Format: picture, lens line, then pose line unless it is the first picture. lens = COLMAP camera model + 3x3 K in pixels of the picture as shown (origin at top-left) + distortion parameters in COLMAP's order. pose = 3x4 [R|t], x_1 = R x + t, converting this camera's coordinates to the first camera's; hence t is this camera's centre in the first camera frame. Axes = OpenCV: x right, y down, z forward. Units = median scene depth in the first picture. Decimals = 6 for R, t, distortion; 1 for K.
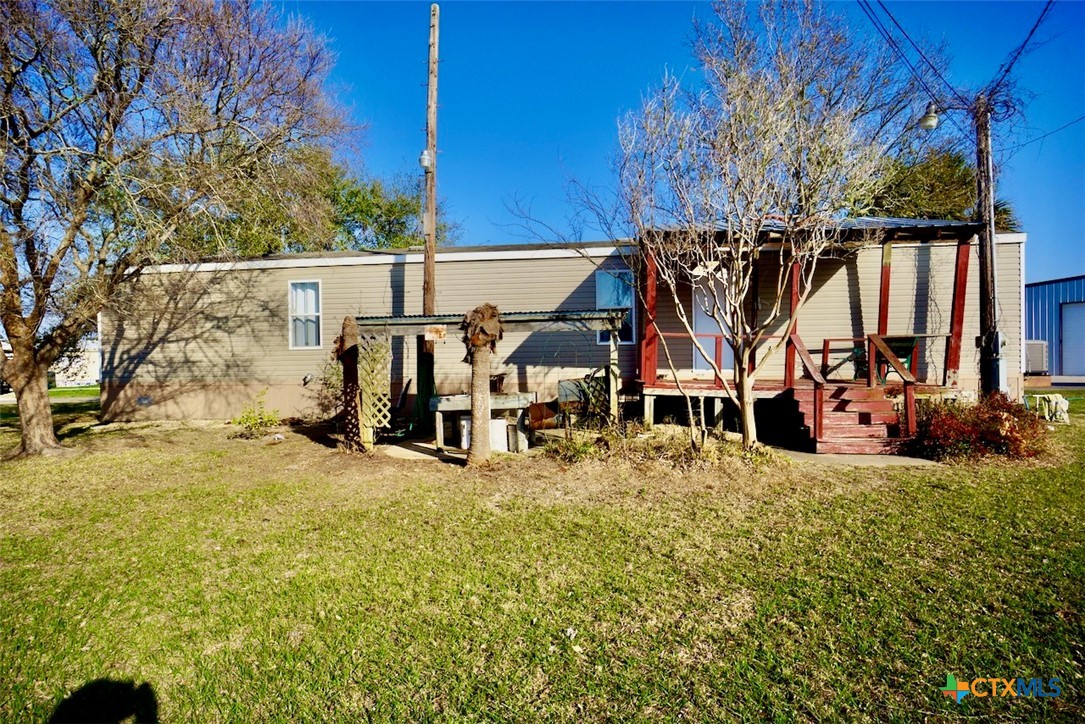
lens RADIAL K [[566.9, 0, 542.5], [0, 566.9, 362.0], [0, 0, 1]] dist [0.001563, 0.000424]
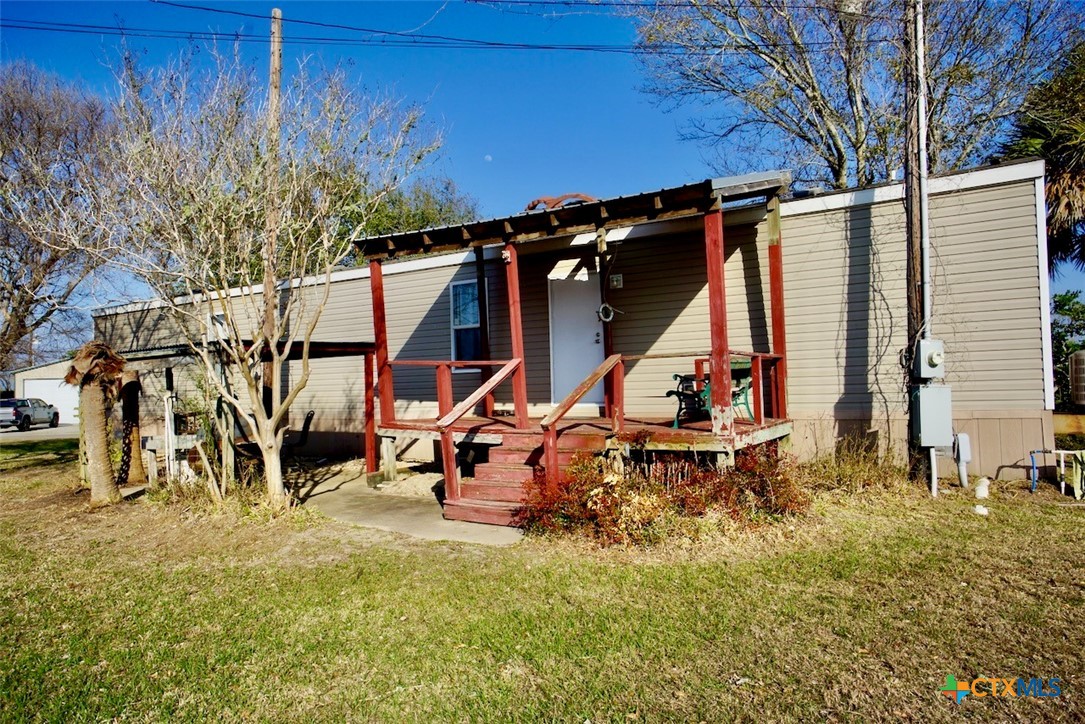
lens RADIAL K [[765.3, 0, 542.5], [0, 765.3, 362.0], [0, 0, 1]] dist [-0.001168, -0.000279]
pose [[0.889680, -0.026134, -0.455835, 0.786179], [0.014268, 0.999464, -0.029455, -0.013462], [0.456361, 0.019701, 0.889577, 0.103198]]
